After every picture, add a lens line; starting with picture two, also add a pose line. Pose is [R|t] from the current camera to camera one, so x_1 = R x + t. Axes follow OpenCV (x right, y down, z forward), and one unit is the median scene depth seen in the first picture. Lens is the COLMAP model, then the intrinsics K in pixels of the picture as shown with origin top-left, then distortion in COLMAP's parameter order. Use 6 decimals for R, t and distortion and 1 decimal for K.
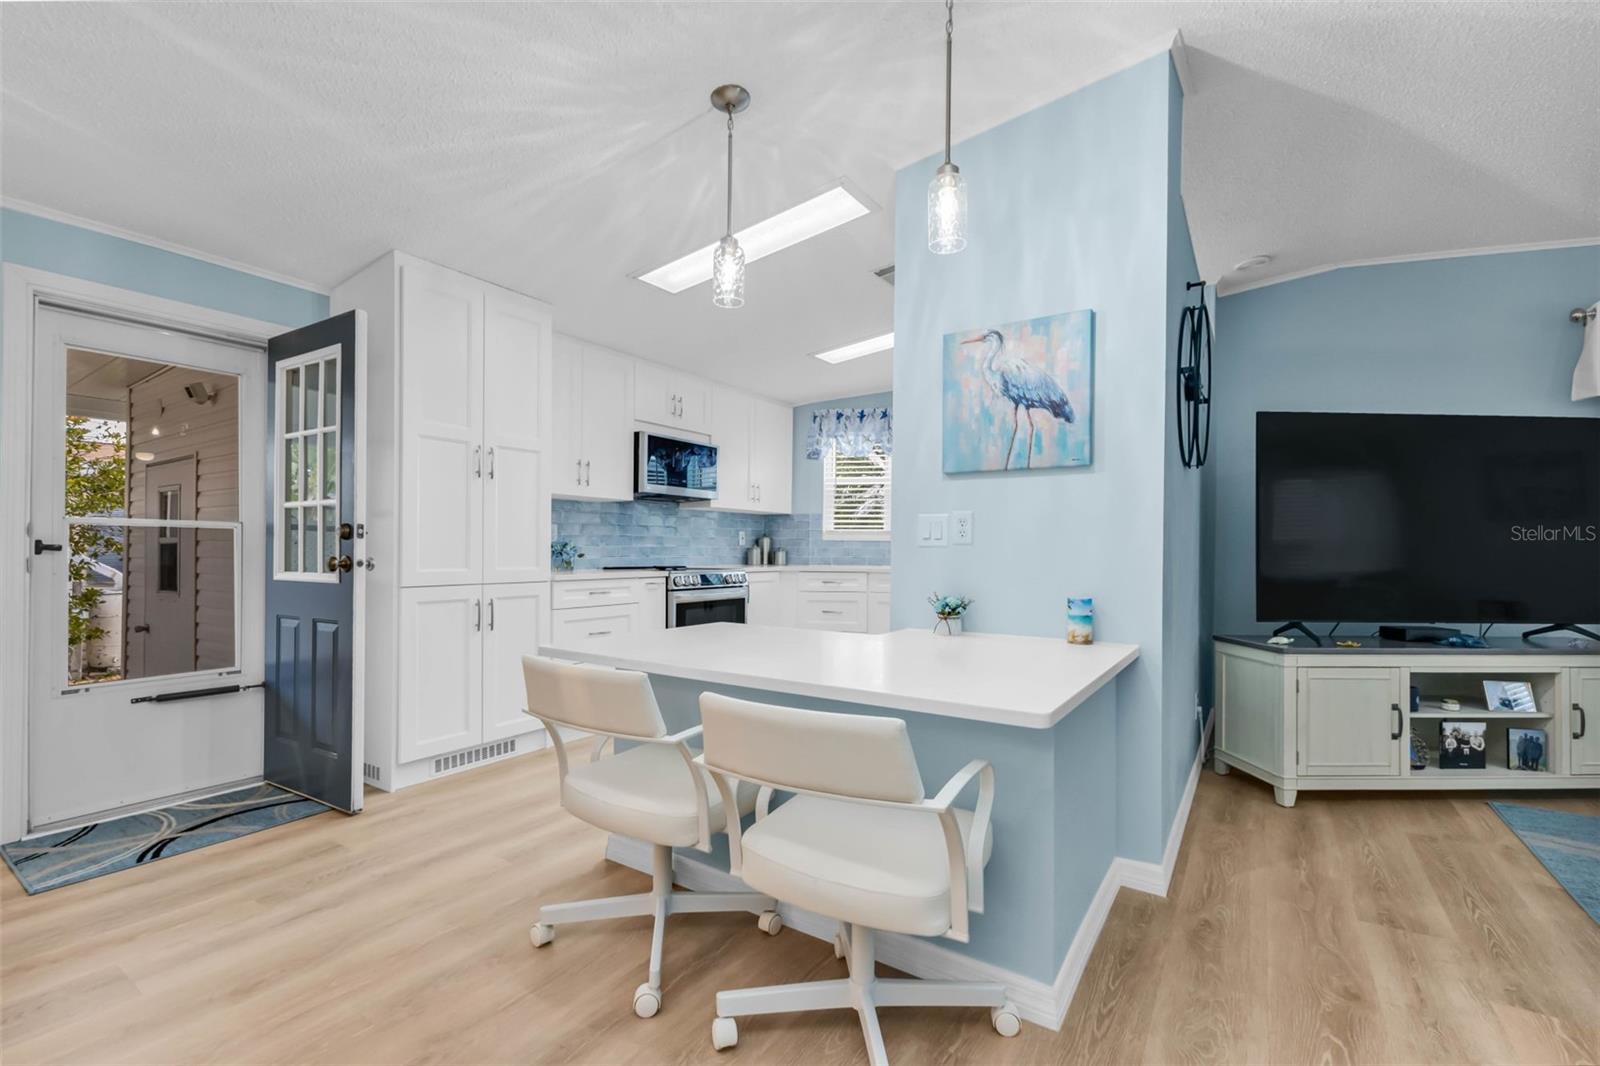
lens RADIAL K [[699.4, 0, 797.8], [0, 699.4, 541.1], [0, 0, 1]] dist [0.016618, -0.005309]
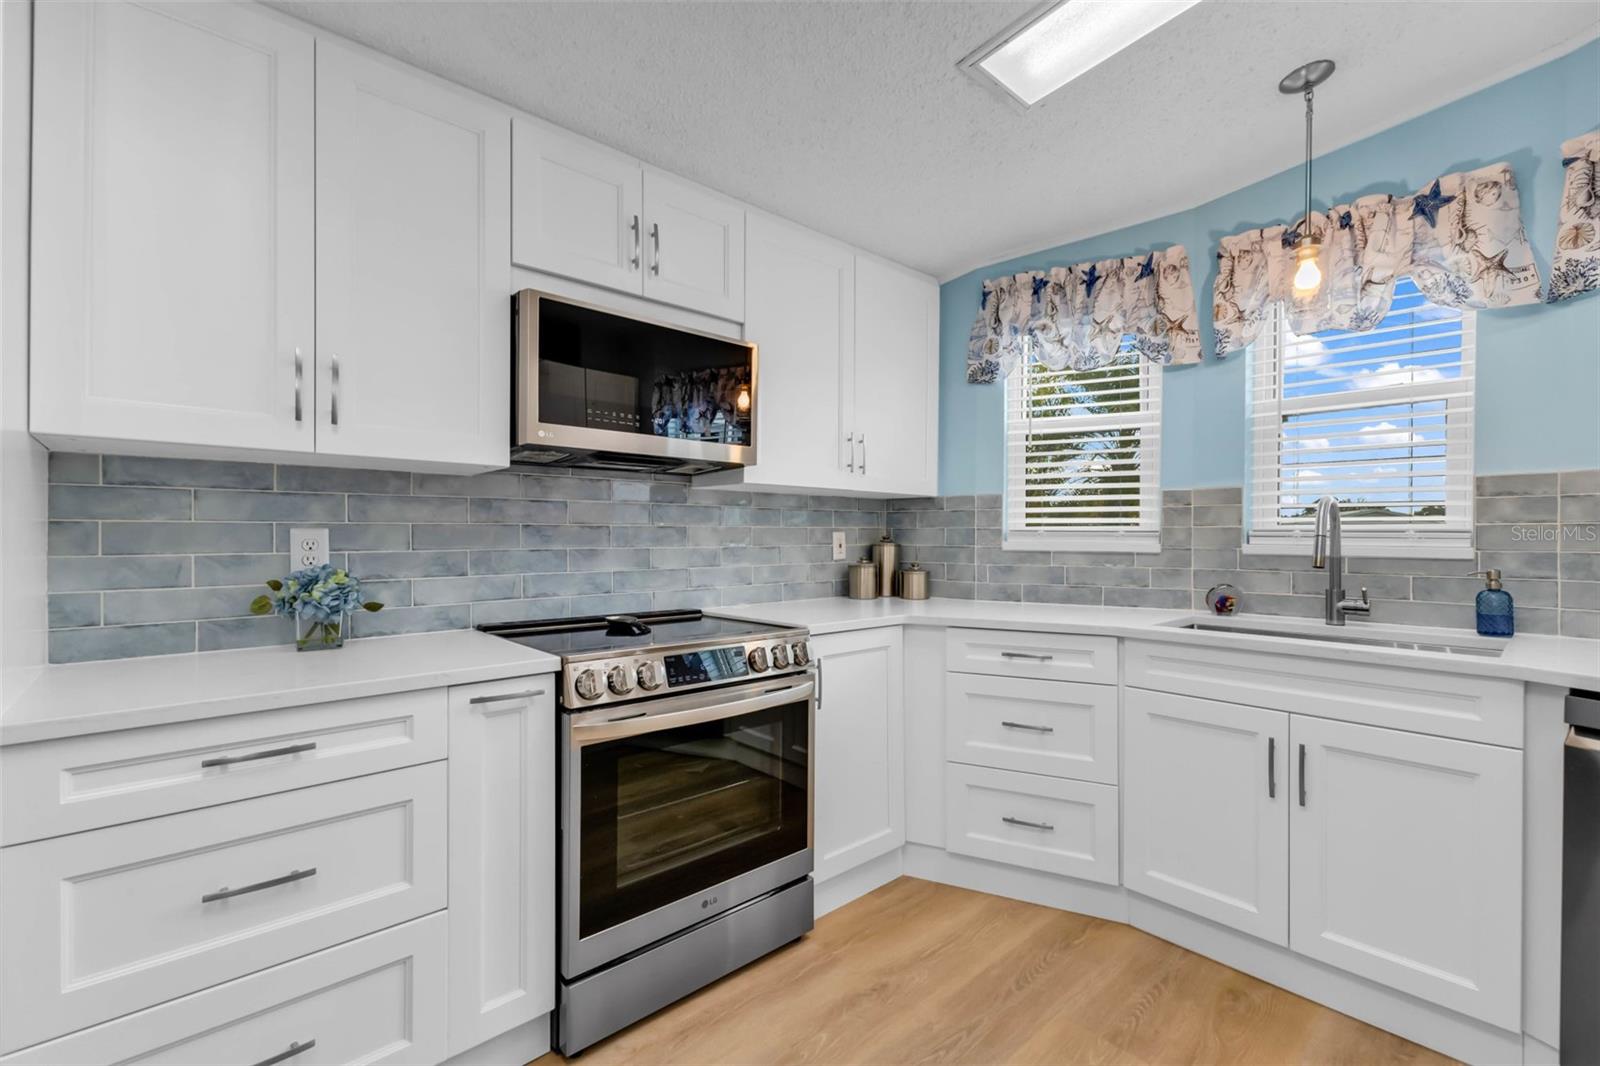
lens RADIAL K [[699.4, 0, 789.0], [0, 699.4, 535.6], [0, 0, 1]] dist [0.016618, -0.005309]
pose [[0.966325, -0.004671, -0.257281, 0.035722], [0.007185, 0.999935, 0.008832, -0.033124], [0.257223, -0.010383, 0.966296, 1.001830]]
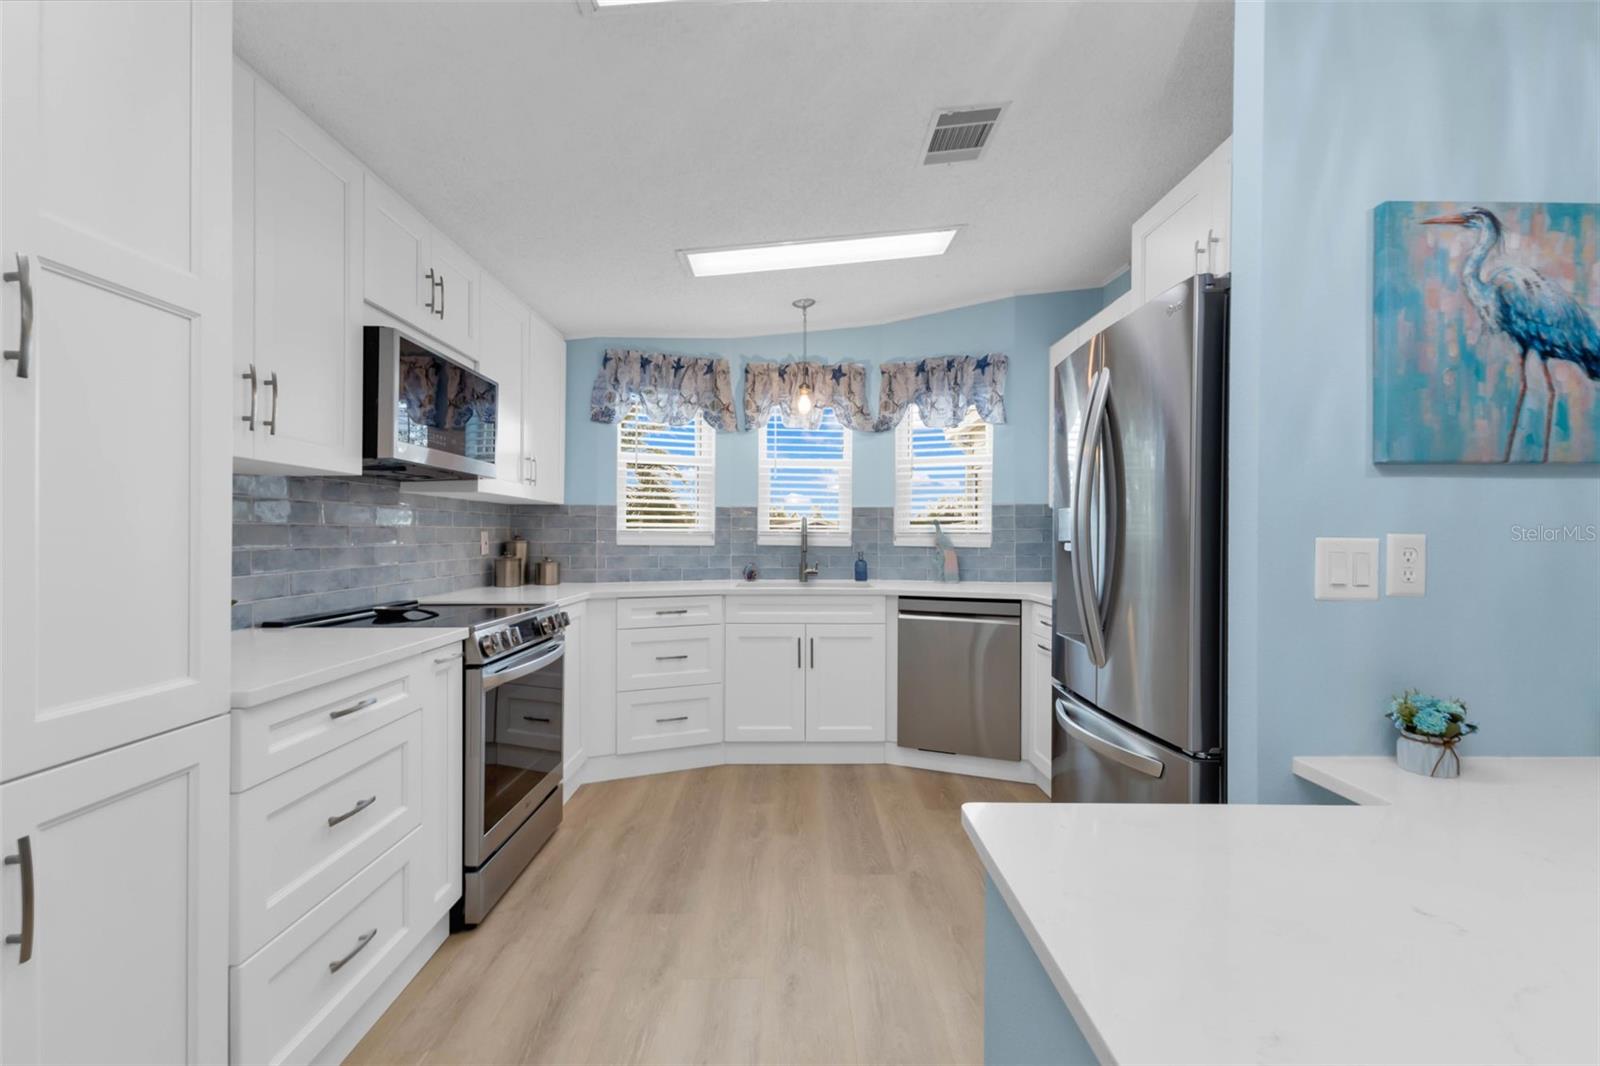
lens RADIAL K [[699.4, 0, 810.9], [0, 699.4, 529.3], [0, 0, 1]] dist [0.016618, -0.005309]
pose [[0.824344, 0.001087, 0.566087, -0.390045], [-0.004028, 0.999984, 0.003945, -0.040139], [-0.566074, -0.005532, 0.824336, 0.691993]]
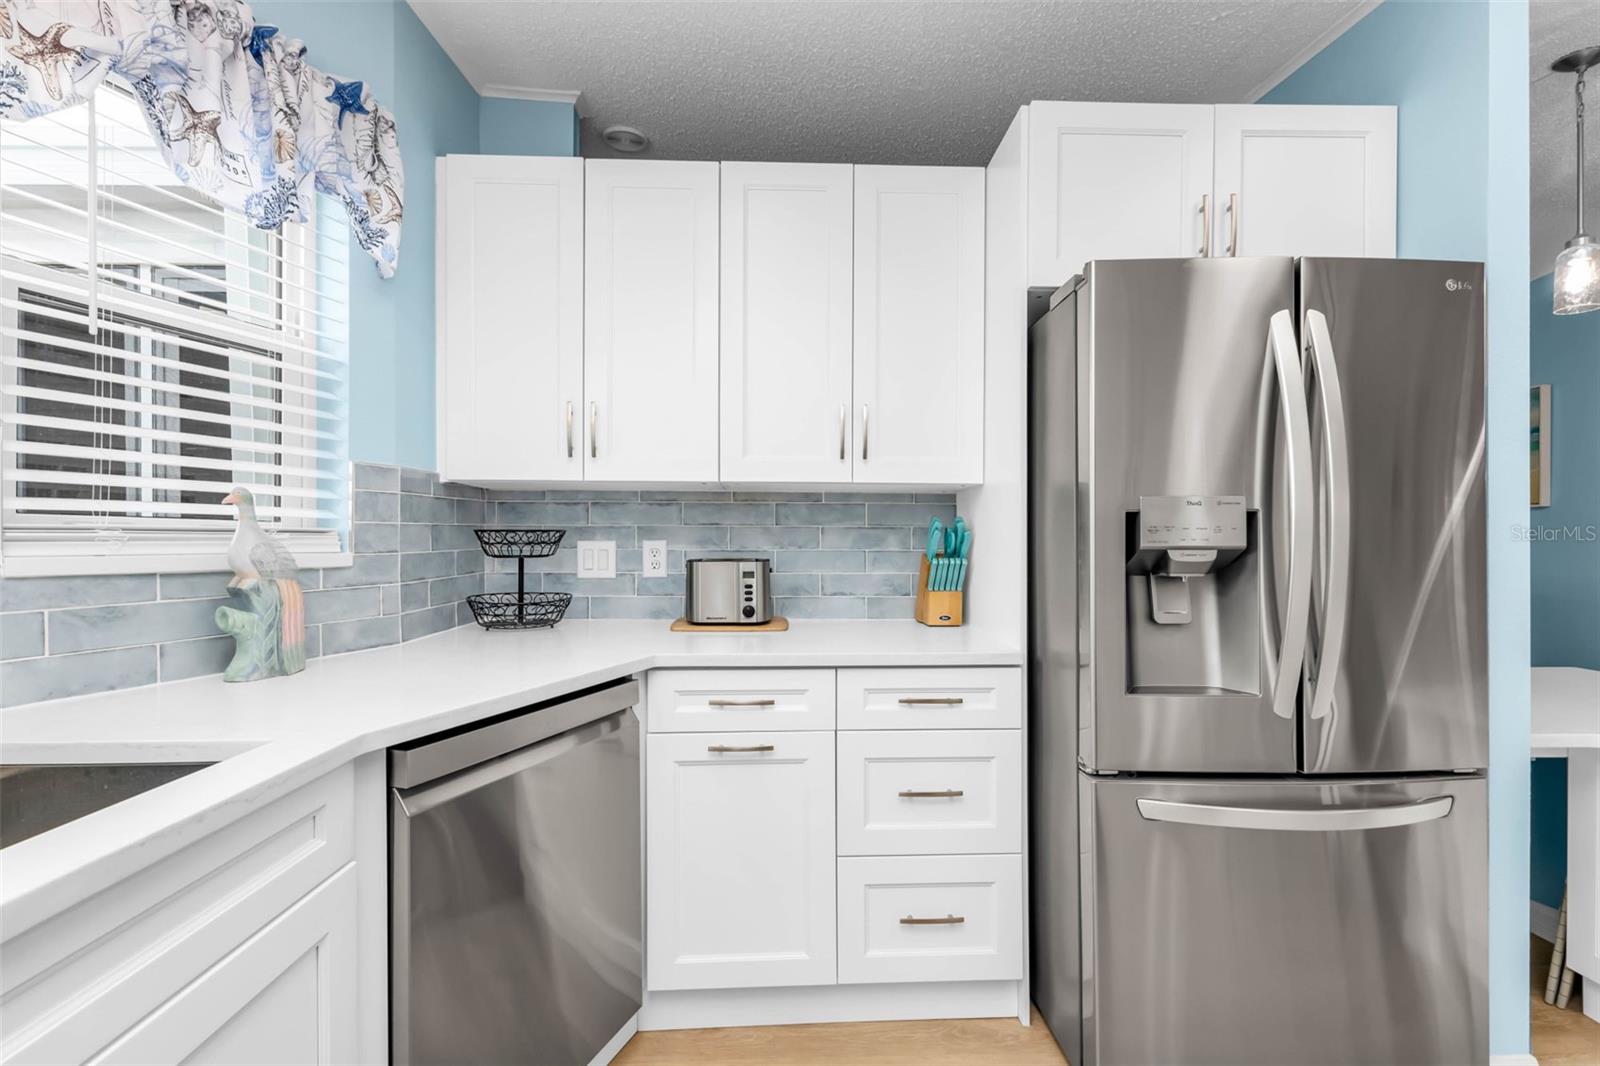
lens RADIAL K [[699.4, 0, 796.3], [0, 699.4, 539.6], [0, 0, 1]] dist [0.016618, -0.005309]
pose [[-0.588073, -0.000641, 0.808807, 0.025024], [-0.014189, 0.999854, -0.009525, -0.022052], [-0.808683, -0.017078, -0.587996, 1.676642]]
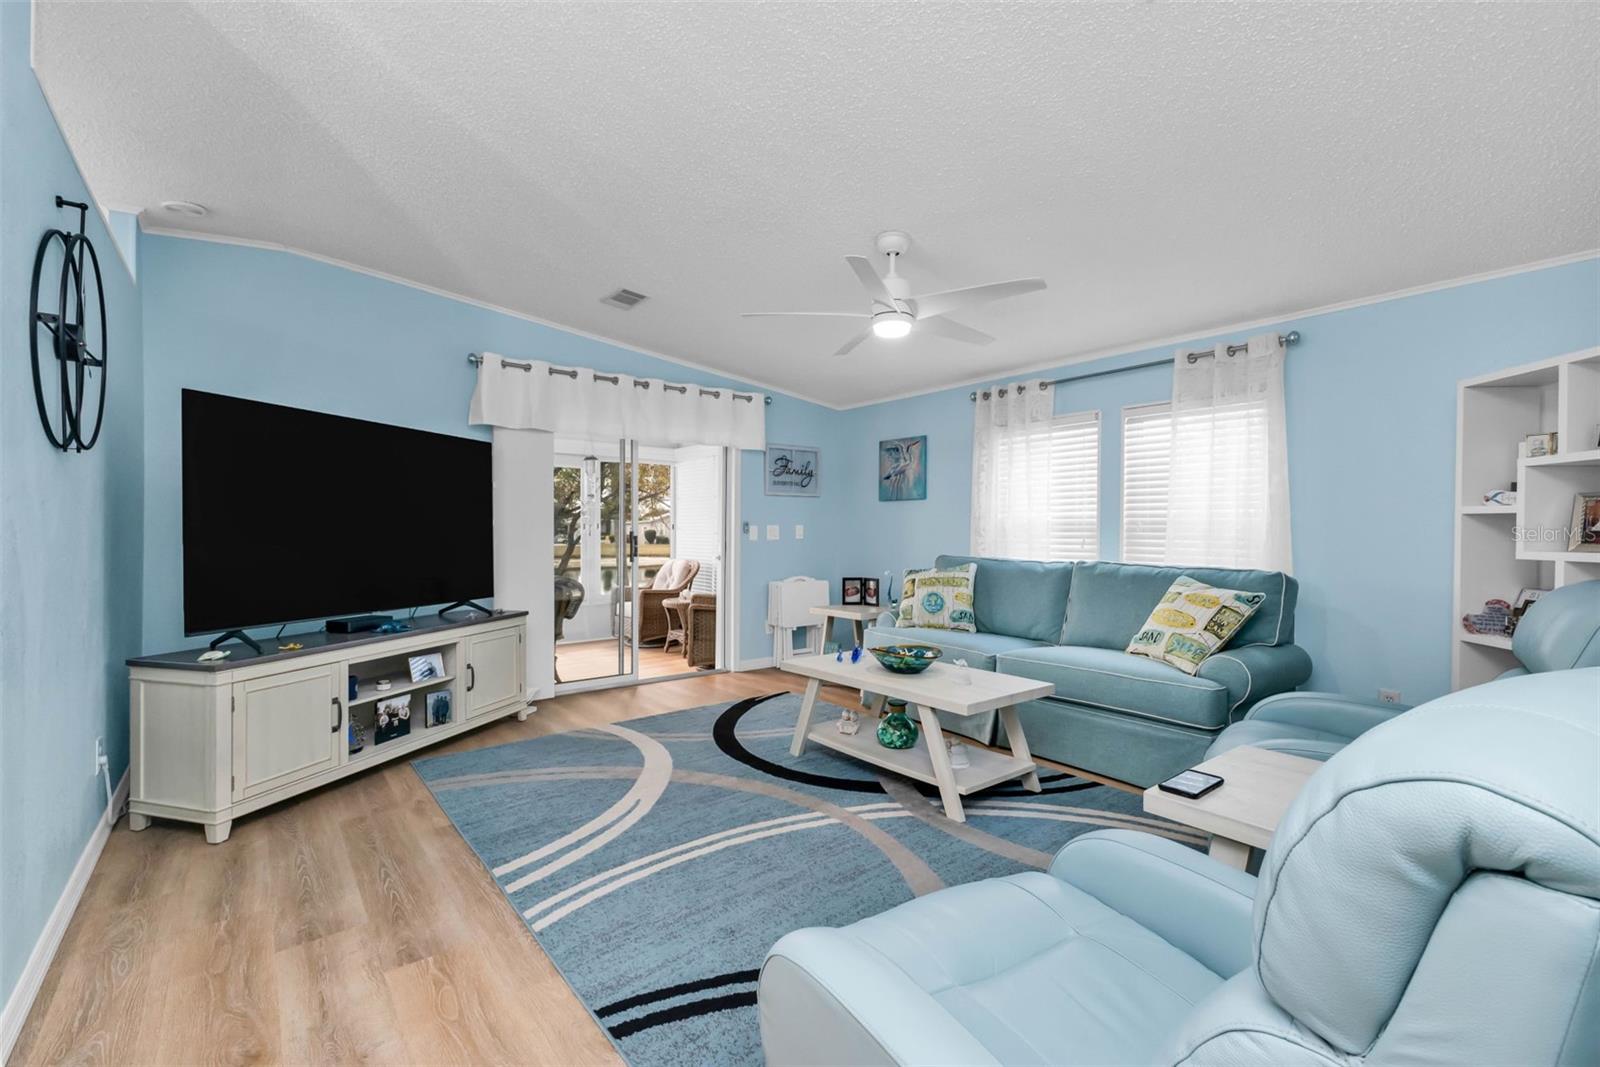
lens RADIAL K [[699.4, 0, 797.7], [0, 699.4, 536.7], [0, 0, 1]] dist [0.016618, -0.005309]
pose [[0.321009, -0.017175, 0.946920, 0.088660], [-0.010001, 0.999718, 0.021524, -0.034379], [-0.947023, -0.016380, 0.320747, 0.029449]]
